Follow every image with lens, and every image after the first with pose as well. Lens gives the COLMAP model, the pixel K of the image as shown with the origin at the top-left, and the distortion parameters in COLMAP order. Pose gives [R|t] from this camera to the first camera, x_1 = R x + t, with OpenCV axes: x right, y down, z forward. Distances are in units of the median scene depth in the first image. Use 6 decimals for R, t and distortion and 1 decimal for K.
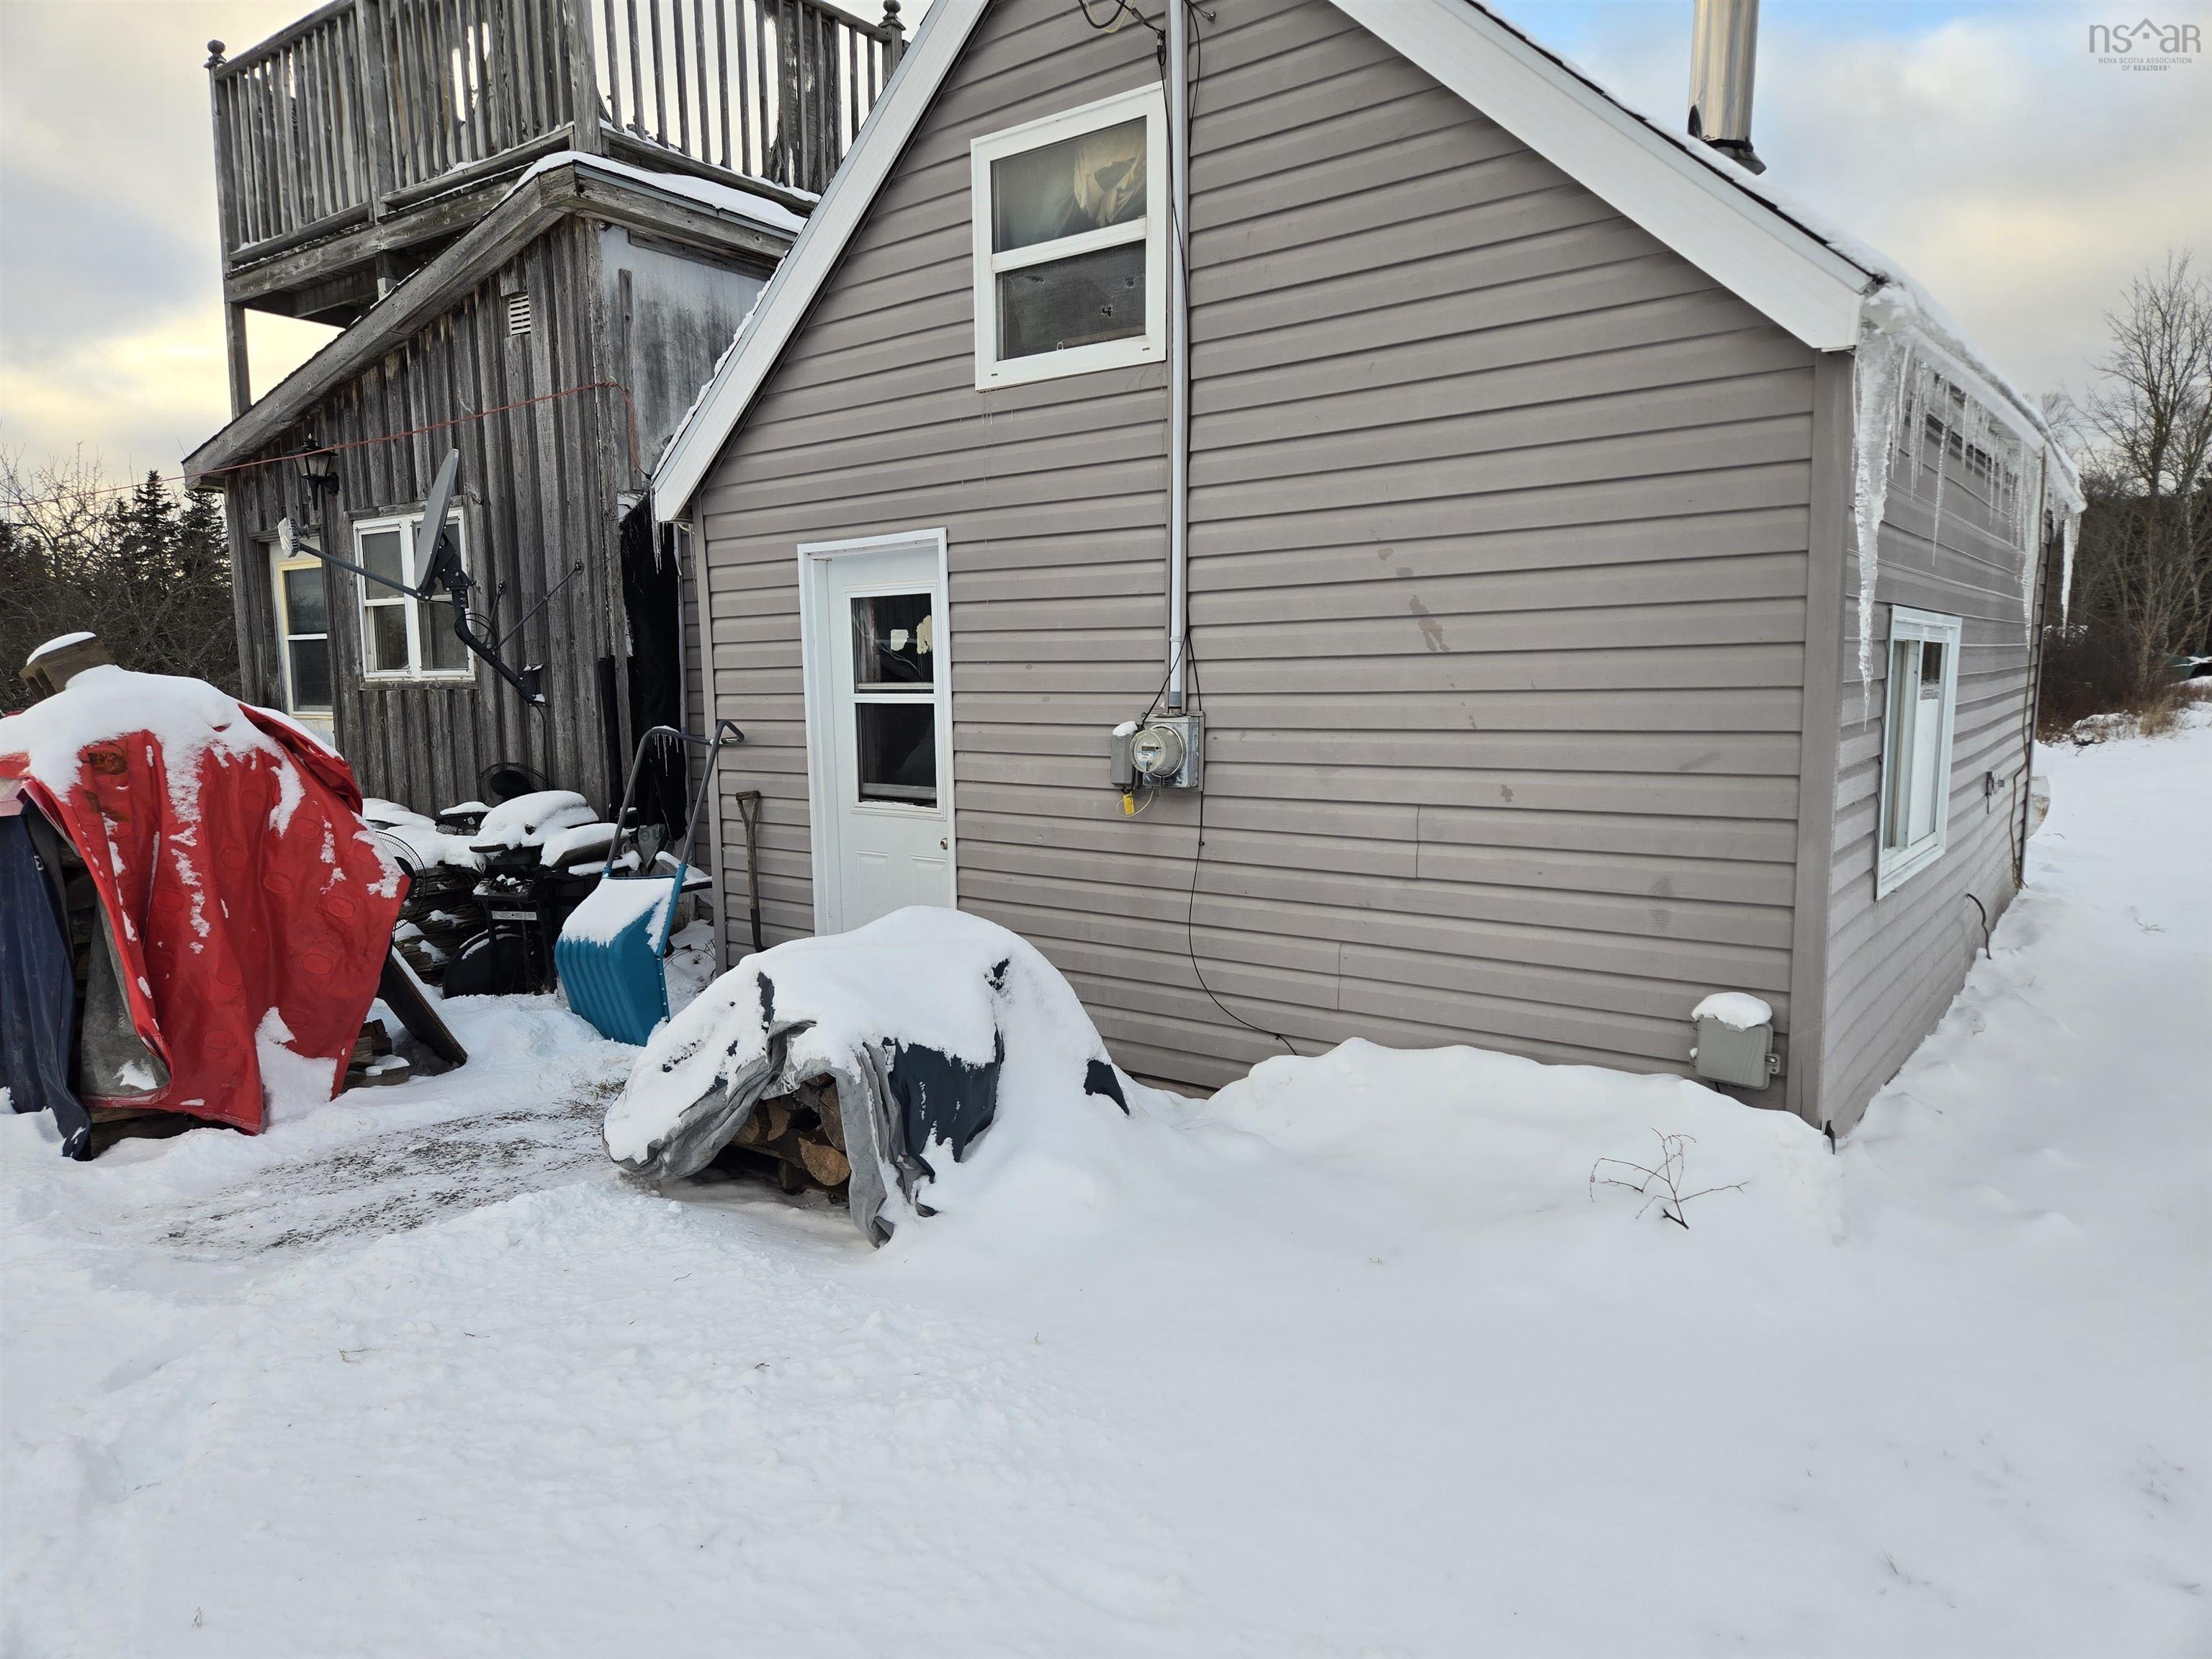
lens RADIAL K [[1492.6, 0, 1110.2], [0, 1492.6, 835.3], [0, 0, 1]] dist [0.010420, -0.005594]
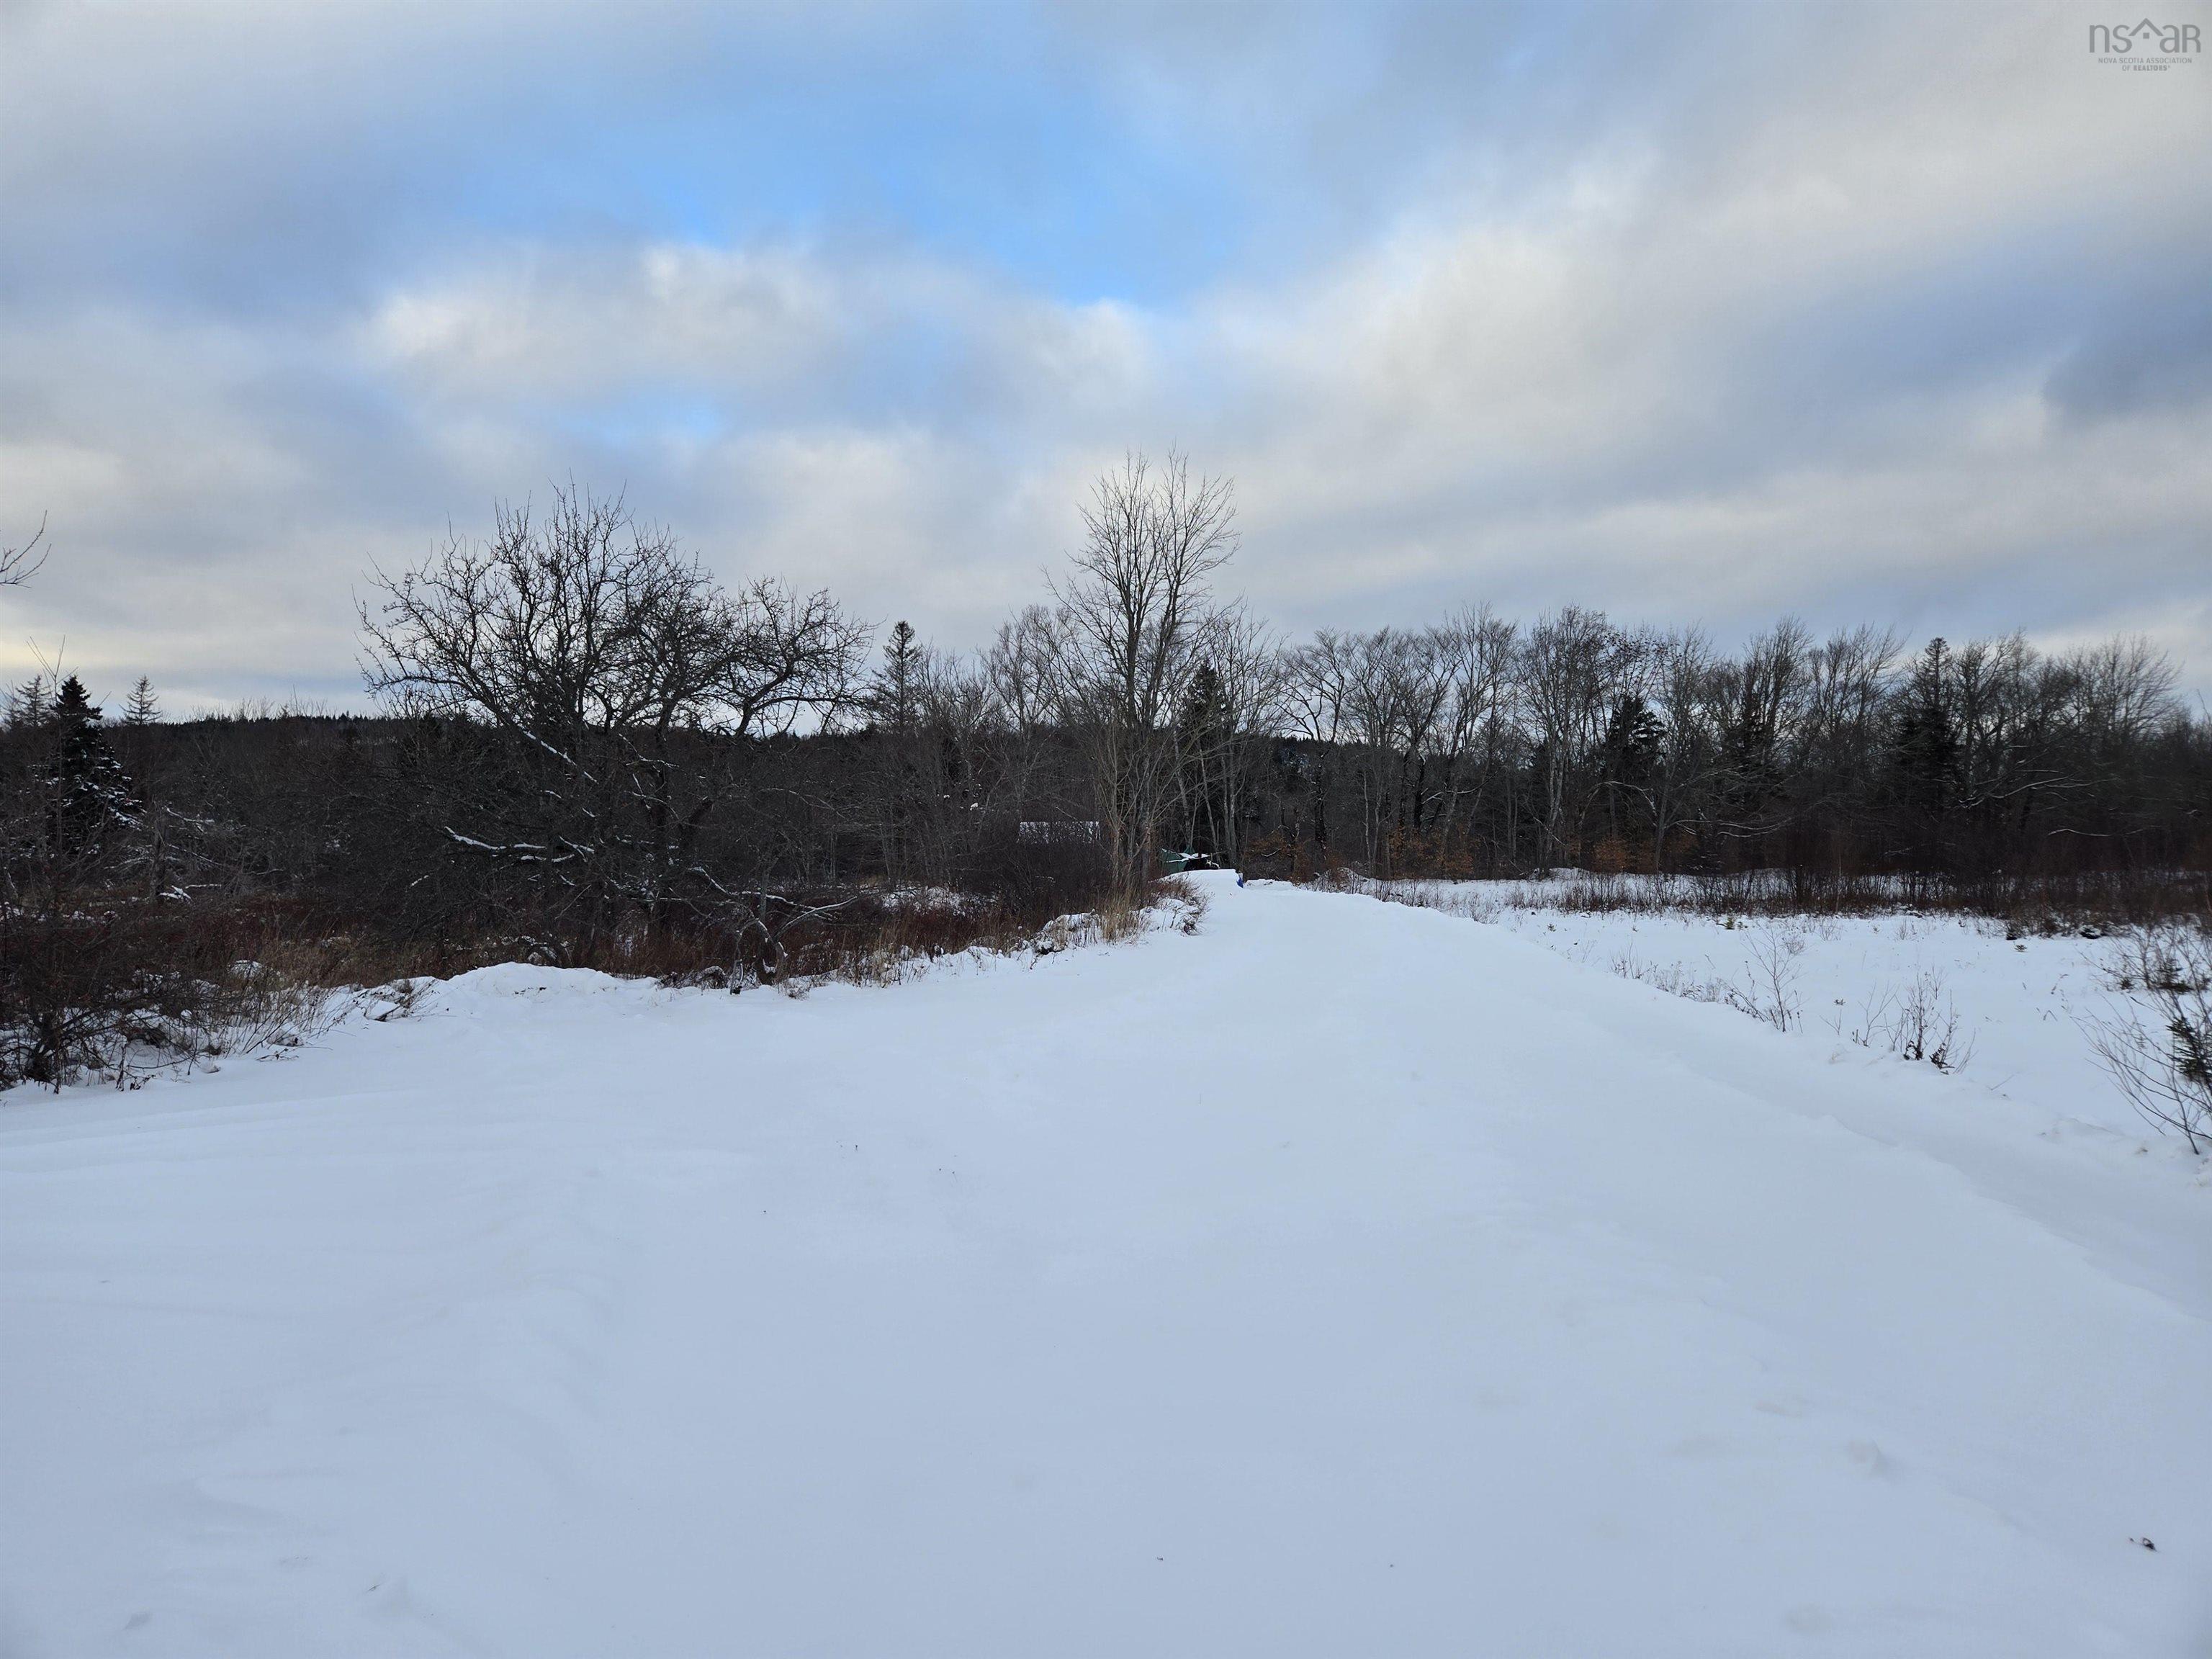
lens RADIAL K [[1492.6, 0, 1105.1], [0, 1492.6, 833.5], [0, 0, 1]] dist [0.010420, -0.005594]
pose [[0.845050, 0.024784, 0.534112, 0.241414], [0.041930, 0.992777, -0.112407, -0.032315], [-0.533040, 0.117385, 0.837907, 0.290100]]
